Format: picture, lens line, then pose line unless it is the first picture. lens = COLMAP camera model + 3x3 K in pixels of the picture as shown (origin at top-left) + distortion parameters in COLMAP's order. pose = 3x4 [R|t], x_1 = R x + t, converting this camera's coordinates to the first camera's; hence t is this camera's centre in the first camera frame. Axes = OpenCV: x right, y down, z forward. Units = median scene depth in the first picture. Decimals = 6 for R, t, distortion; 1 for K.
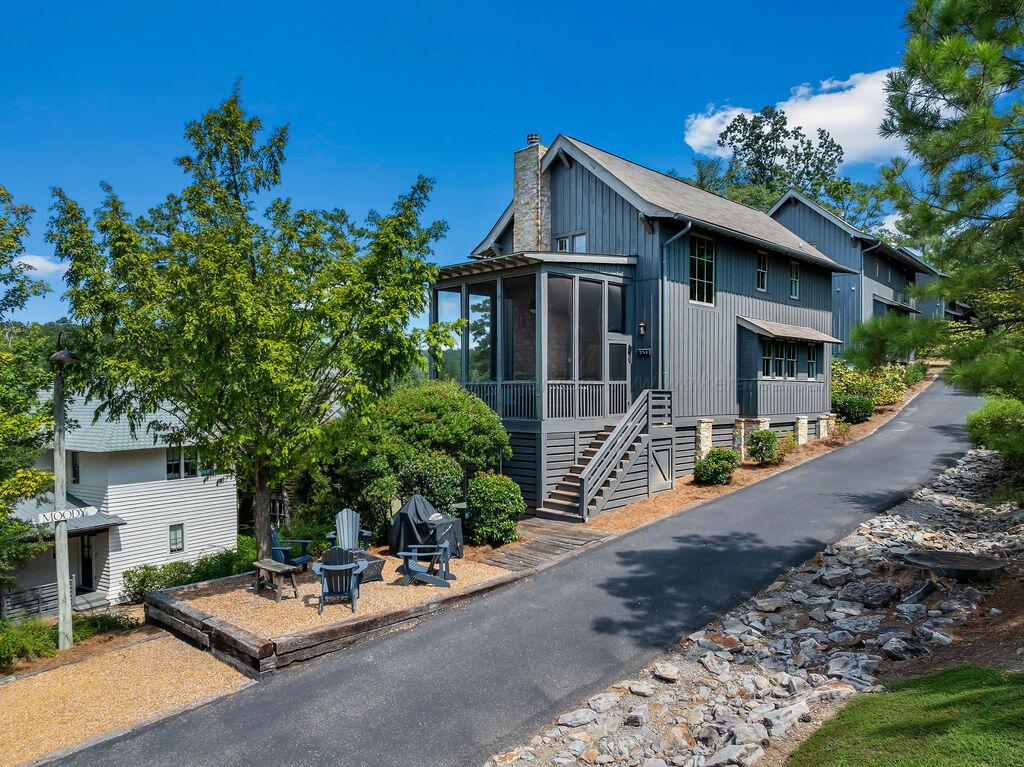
lens RADIAL K [[714.7, 0, 518.6], [0, 714.7, 423.4], [0, 0, 1]] dist [-0.031712, -0.005006]
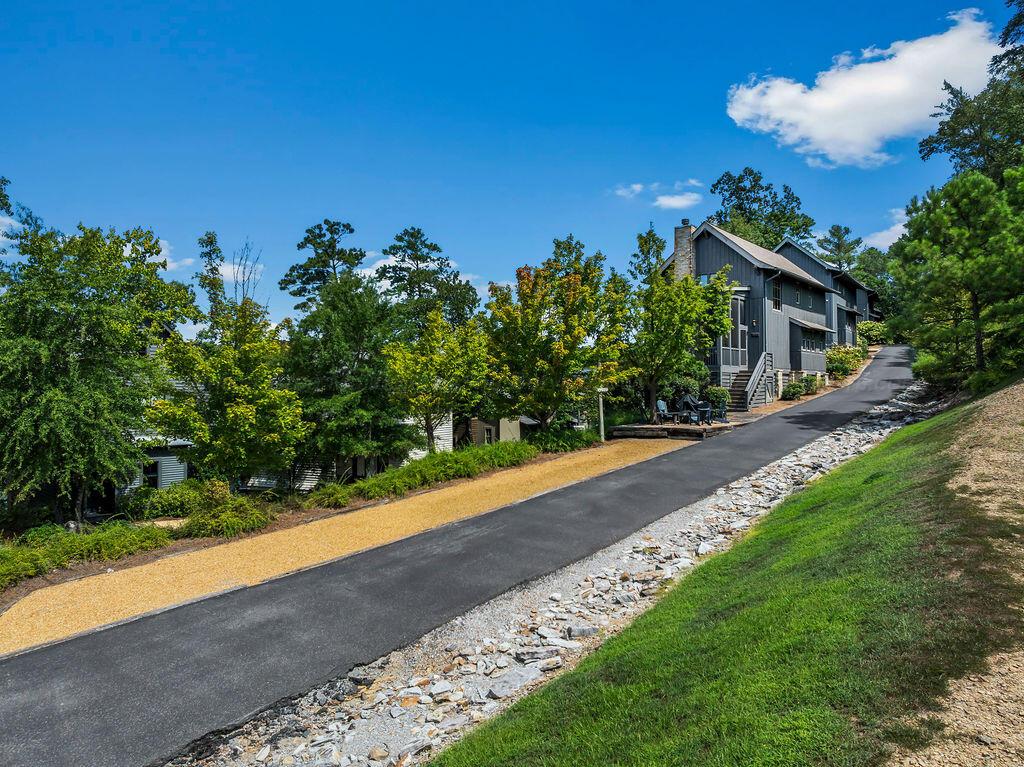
lens RADIAL K [[714.7, 0, 511.7], [0, 714.7, 380.6], [0, 0, 1]] dist [-0.031712, -0.005006]
pose [[0.994390, 0.002931, 0.105739, -0.620152], [0.002872, 0.998500, -0.054685, 0.117964], [-0.105741, 0.054682, 0.992889, -0.778619]]
